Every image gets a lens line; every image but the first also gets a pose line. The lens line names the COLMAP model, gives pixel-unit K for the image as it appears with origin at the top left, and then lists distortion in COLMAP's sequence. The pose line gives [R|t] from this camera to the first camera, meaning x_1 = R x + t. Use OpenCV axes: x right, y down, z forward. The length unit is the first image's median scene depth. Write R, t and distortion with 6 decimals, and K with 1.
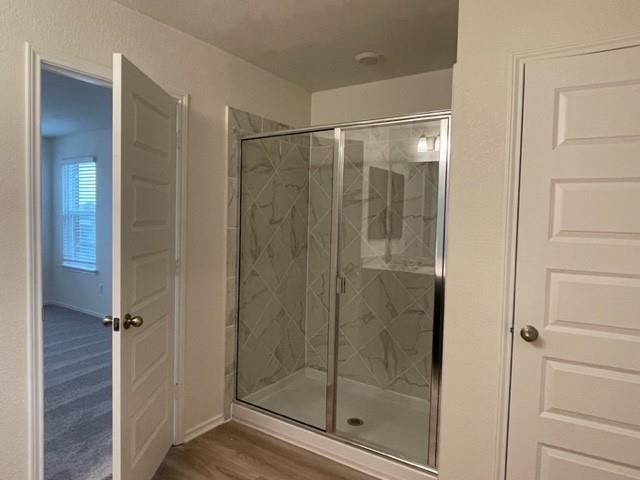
lens RADIAL K [[413.8, 0, 320.8], [0, 413.8, 239.0], [0, 0, 1]] dist [0.012749, -0.022969]
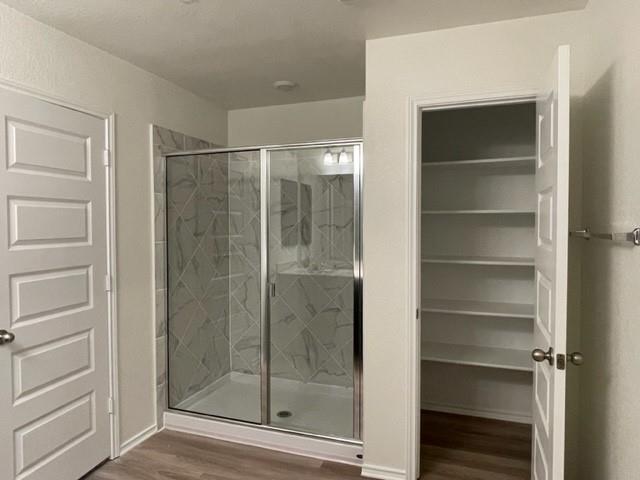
lens RADIAL K [[413.8, 0, 319.4], [0, 413.8, 241.4], [0, 0, 1]] dist [0.012749, -0.022969]
pose [[0.970137, -0.035680, 0.239918, -0.070790], [0.037200, 0.999306, -0.001807, -0.010536], [-0.239687, 0.010678, 0.970792, -0.089514]]
